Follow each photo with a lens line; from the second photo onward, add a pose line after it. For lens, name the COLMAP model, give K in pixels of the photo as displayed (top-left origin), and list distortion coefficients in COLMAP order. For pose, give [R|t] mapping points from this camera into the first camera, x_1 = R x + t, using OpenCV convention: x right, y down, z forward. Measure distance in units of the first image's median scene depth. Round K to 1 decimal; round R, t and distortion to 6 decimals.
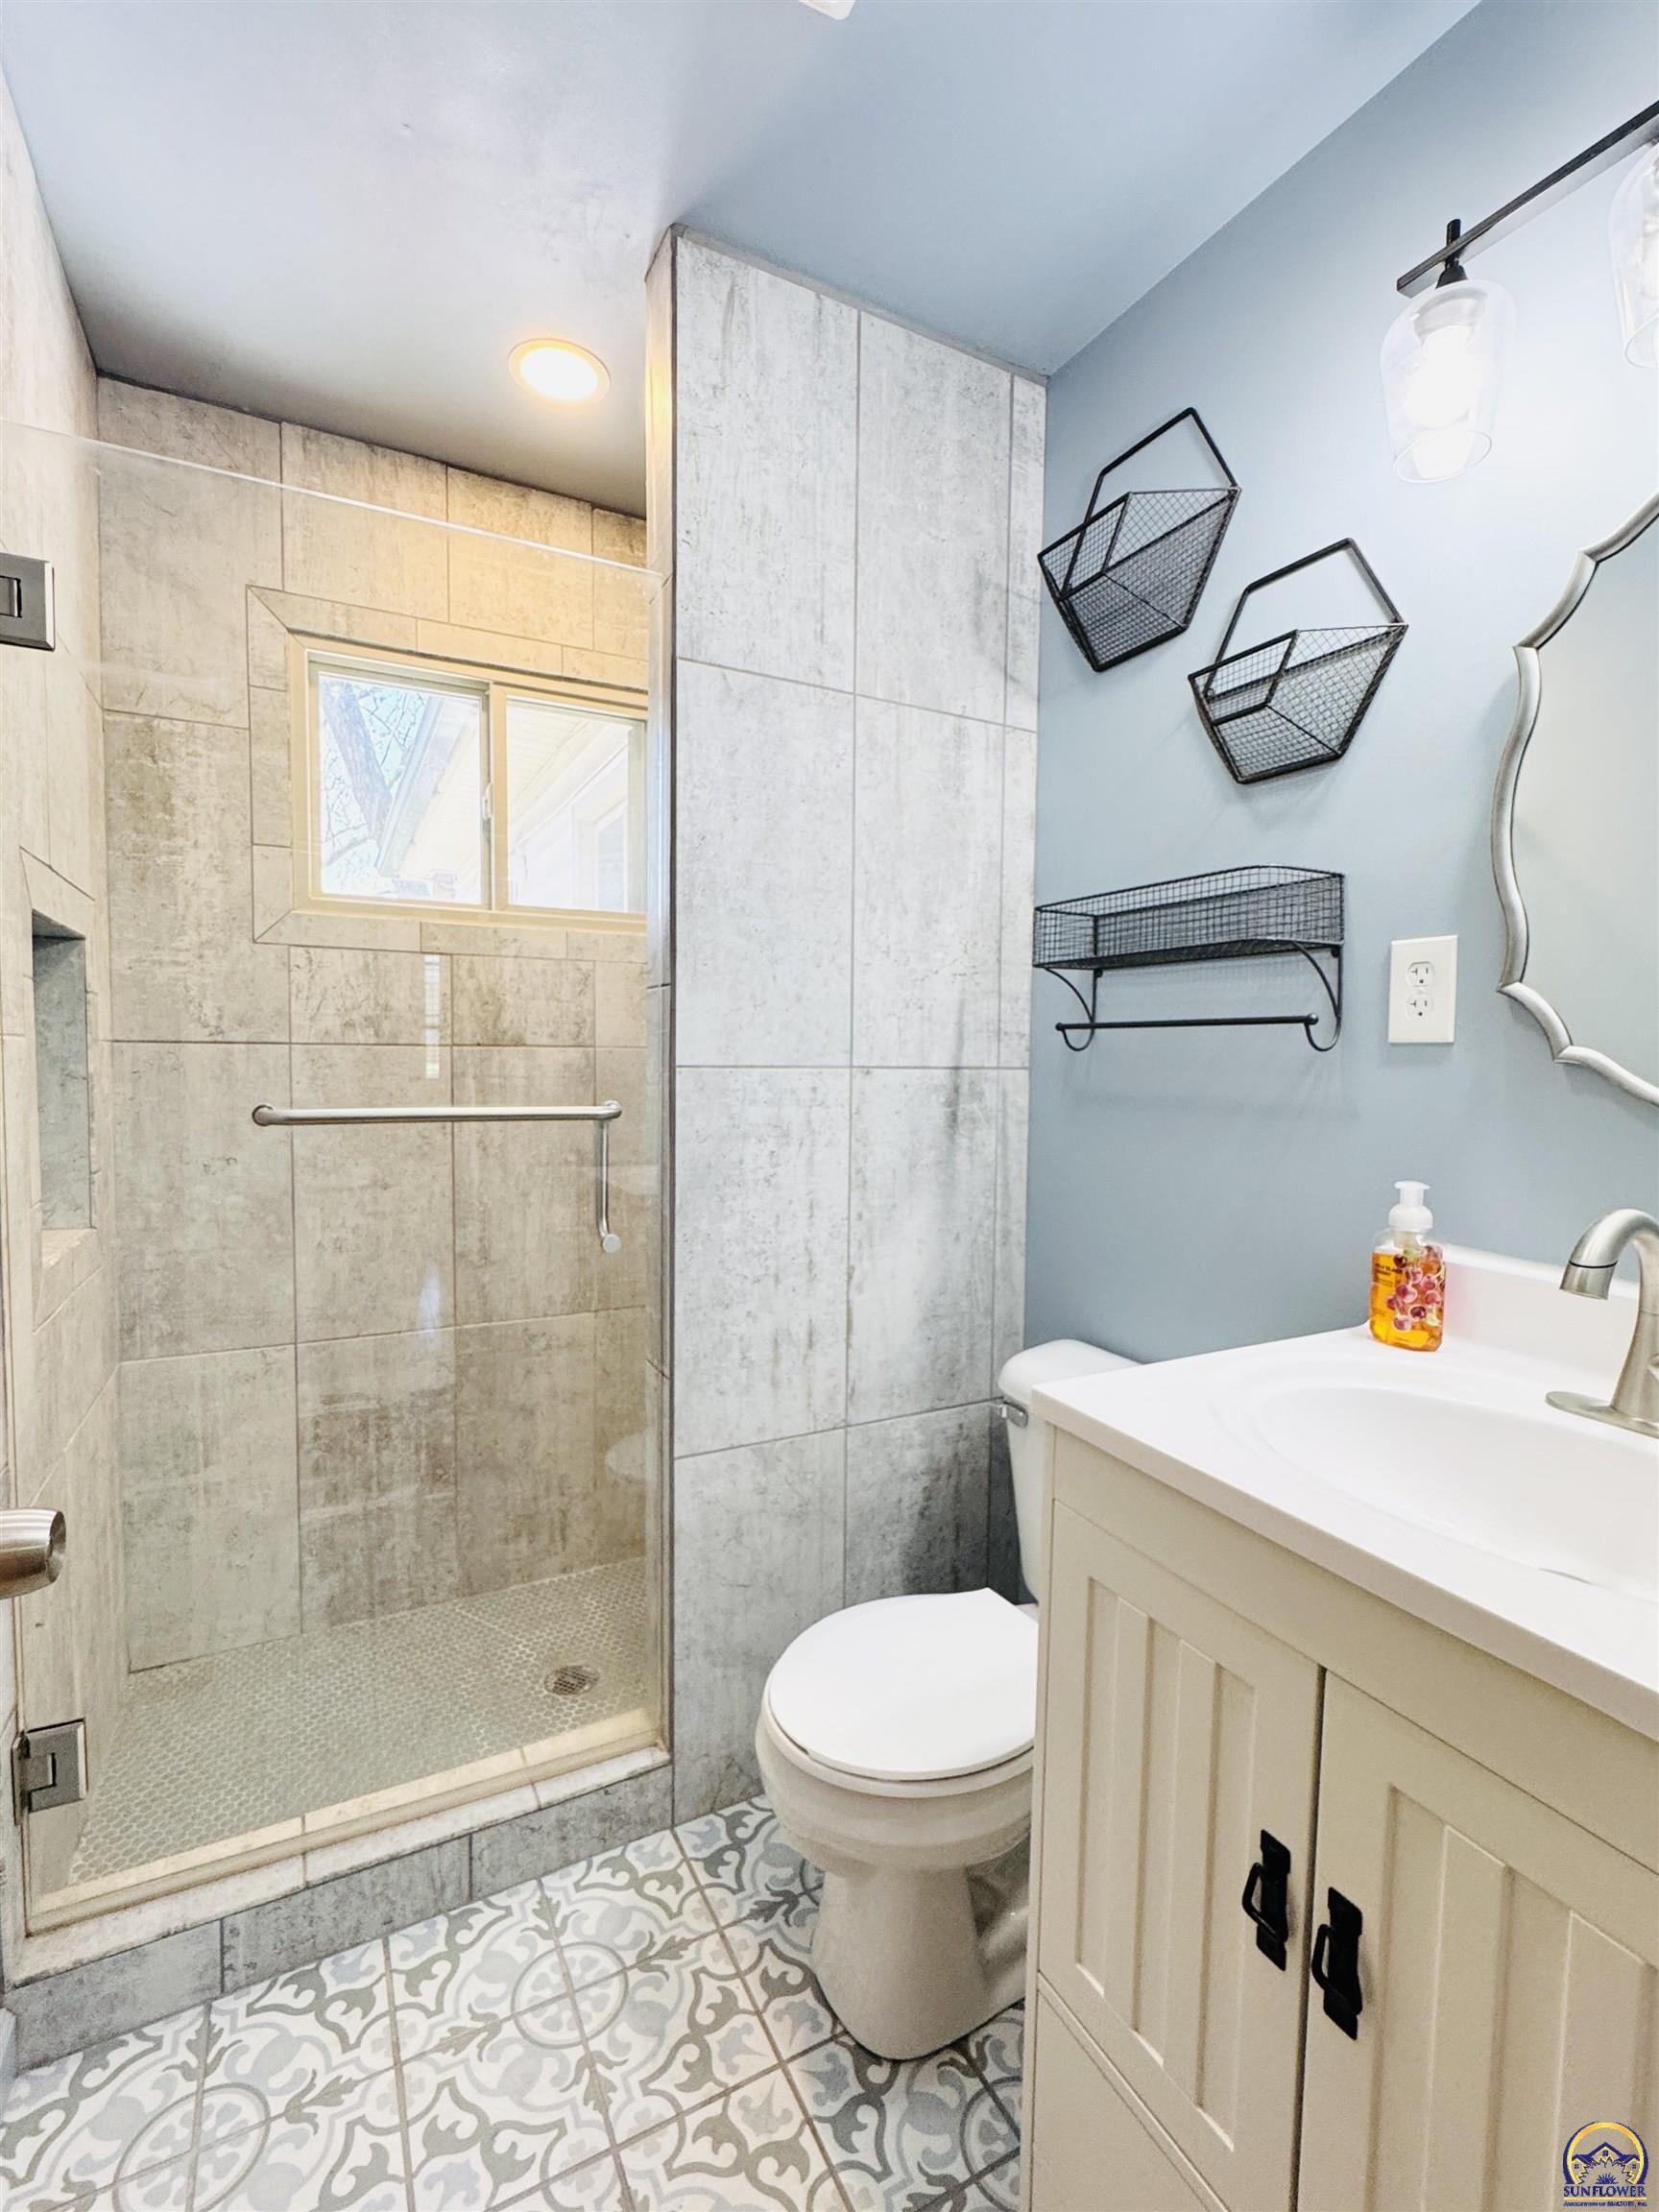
lens RADIAL K [[975.8, 0, 857.1], [0, 975.8, 1113.8], [0, 0, 1]] dist [-0.005491, 0.001515]
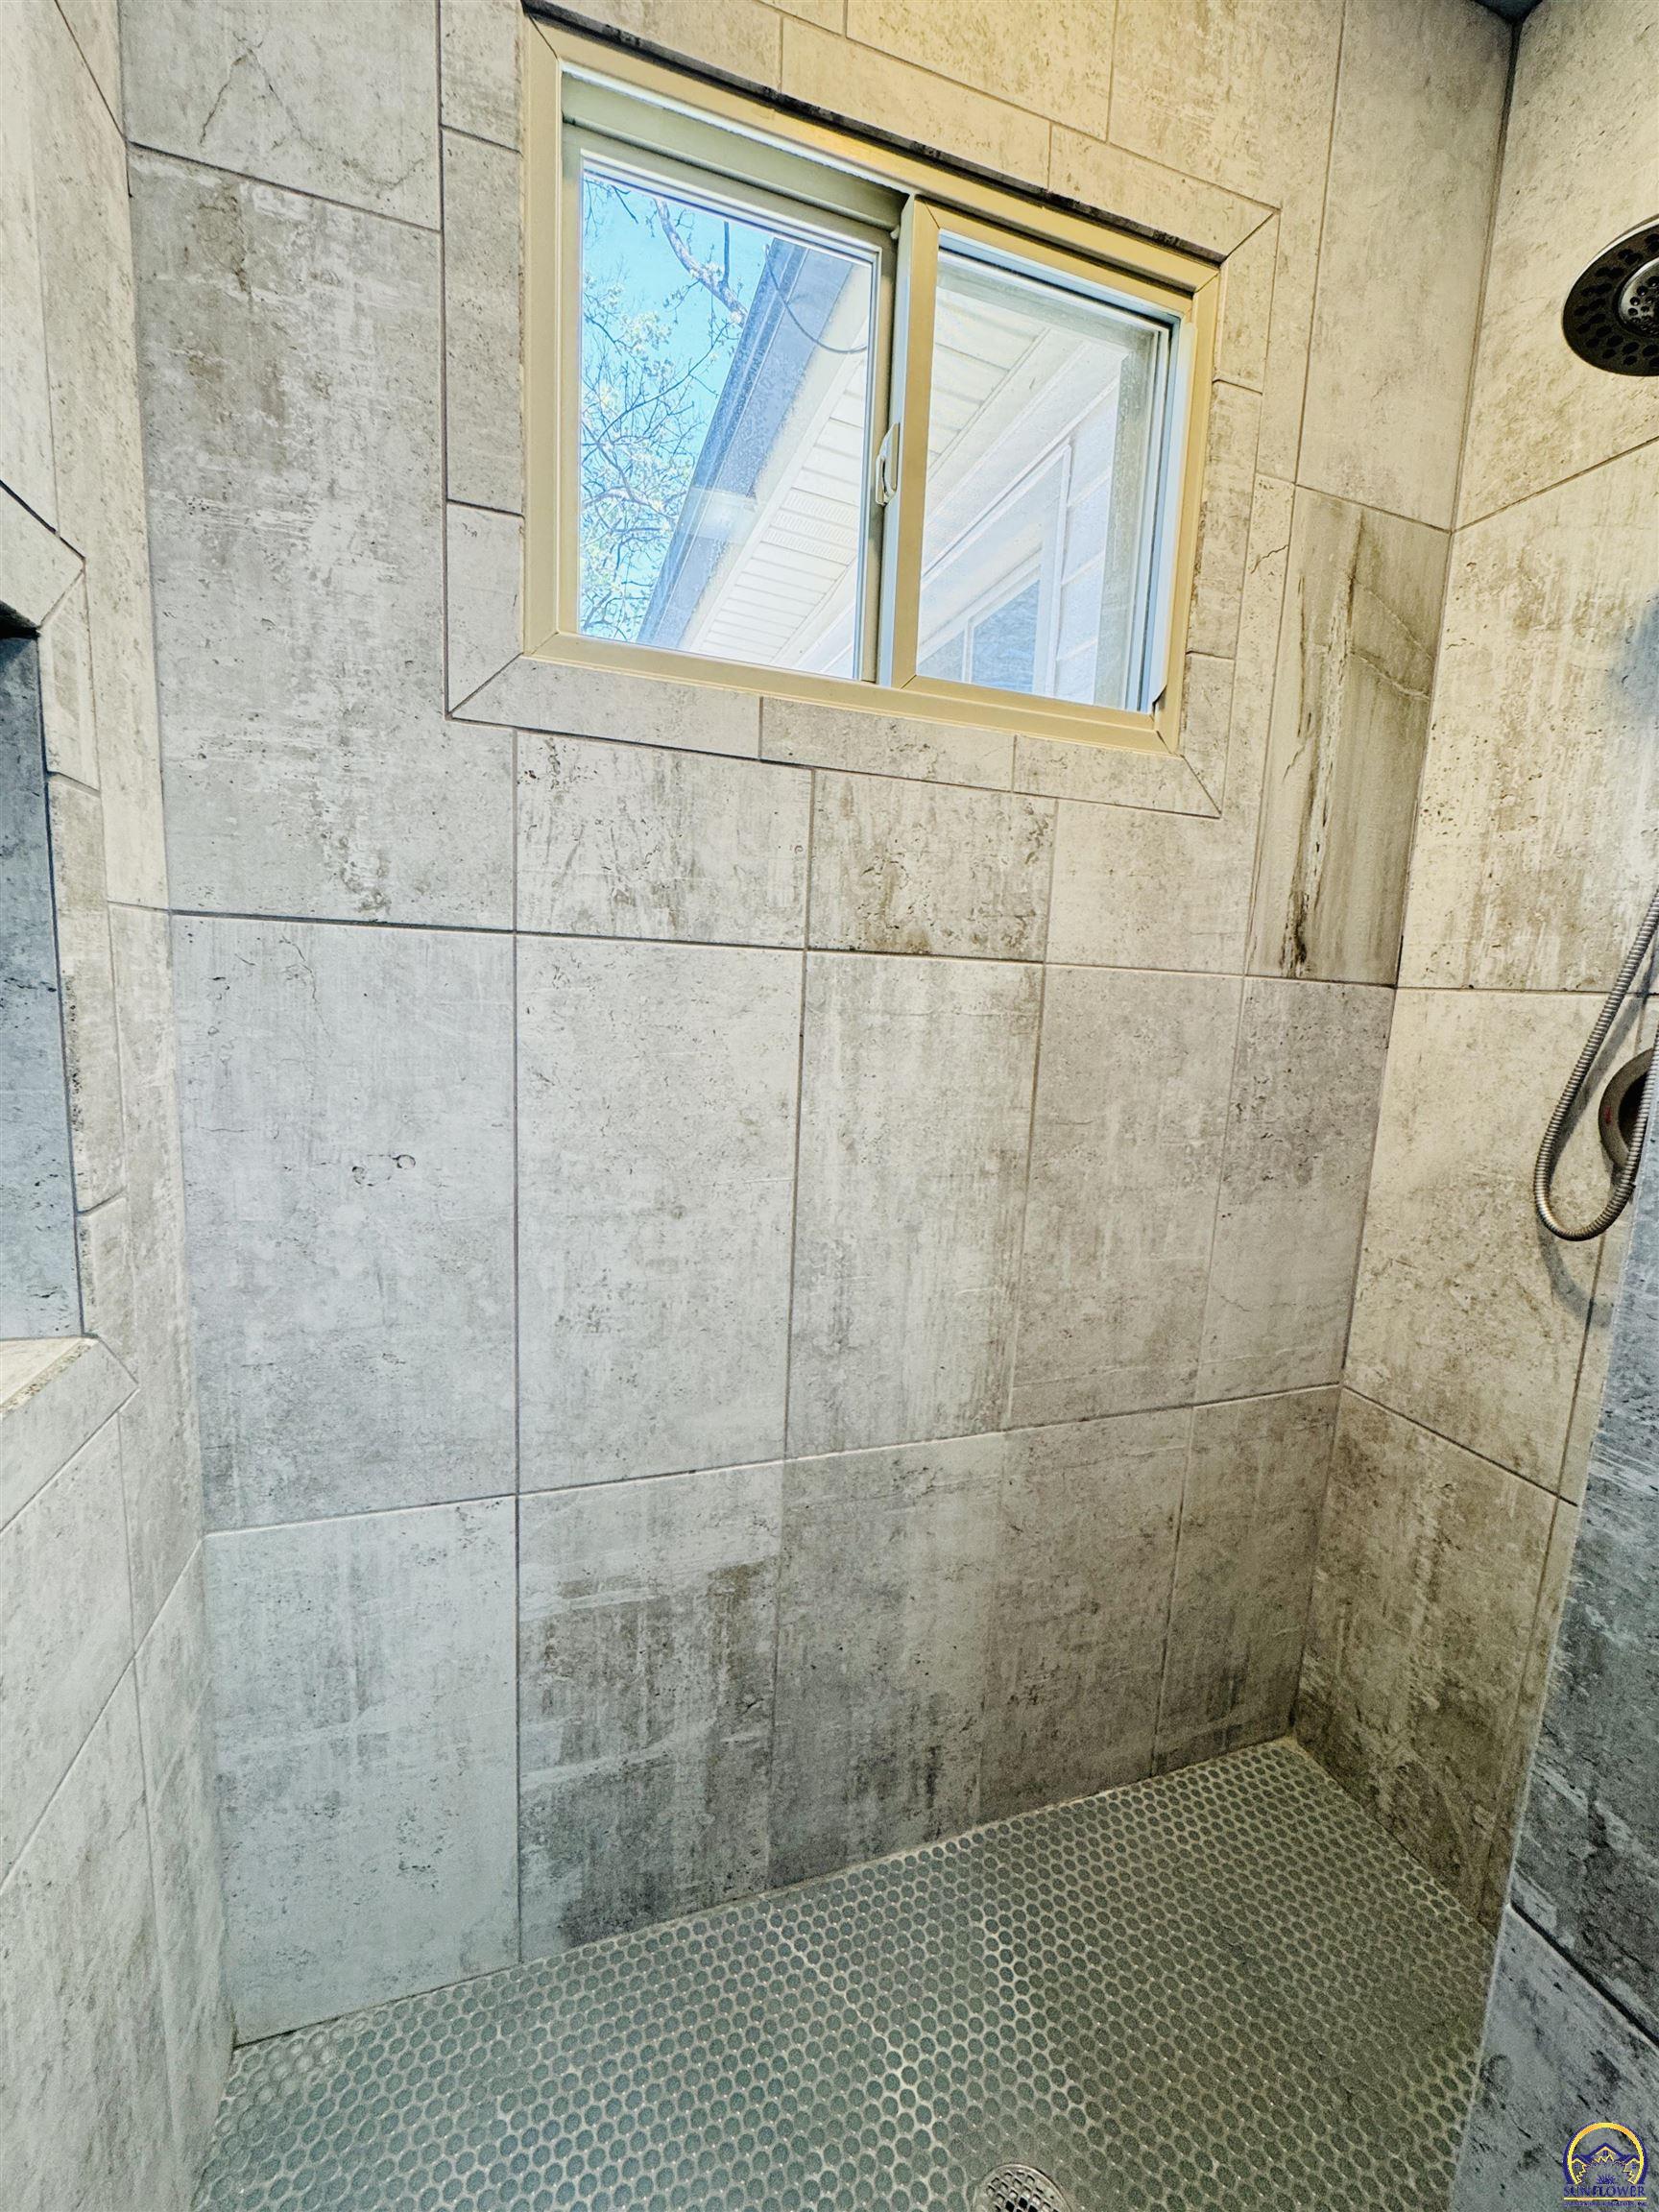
lens RADIAL K [[905.2, 0, 879.7], [0, 905.2, 1110.9], [0, 0, 1]] dist [-0.004283, 0.000743]
pose [[0.988968, 0.057668, -0.136440, -0.338628], [-0.046590, 0.995457, 0.083040, -0.028842], [0.140609, -0.075768, 0.987162, 0.578844]]
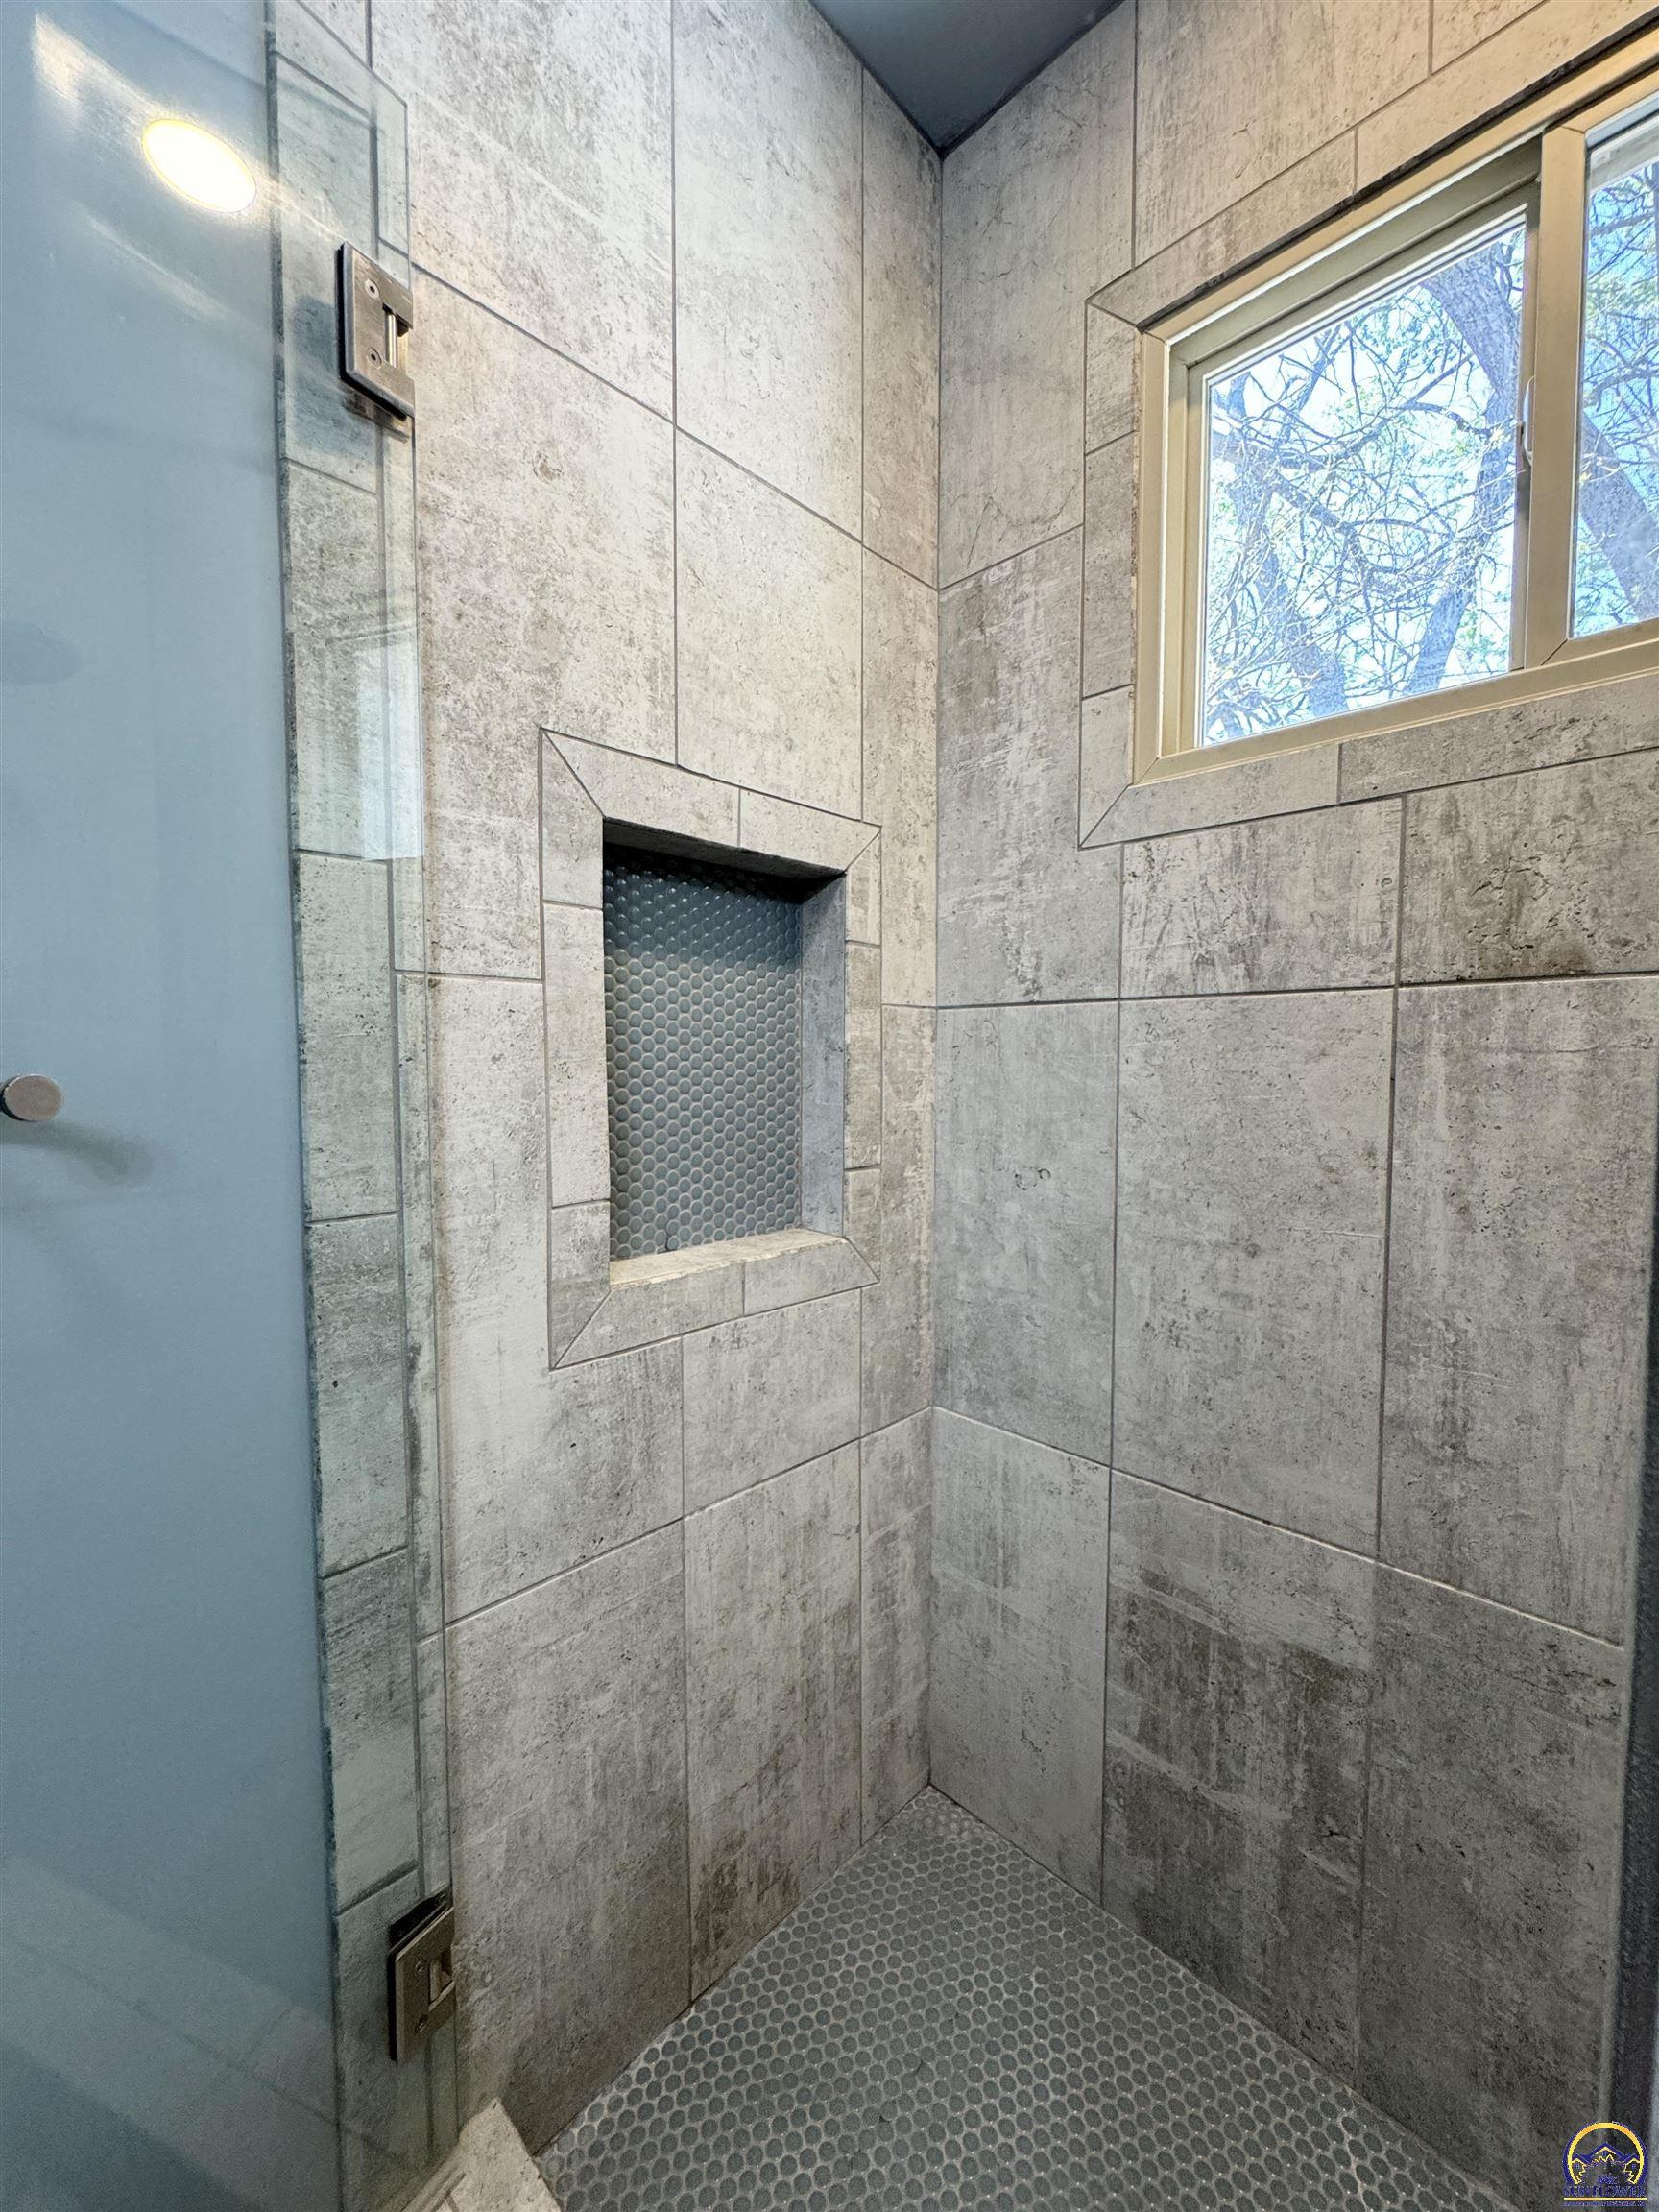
lens RADIAL K [[905.2, 0, 798.0], [0, 905.2, 1104.9], [0, 0, 1]] dist [-0.004283, 0.000743]
pose [[0.279762, 0.041195, -0.959185, -0.075954], [-0.052234, 0.998252, 0.027638, -0.009183], [0.958648, 0.042370, 0.281424, 0.658721]]
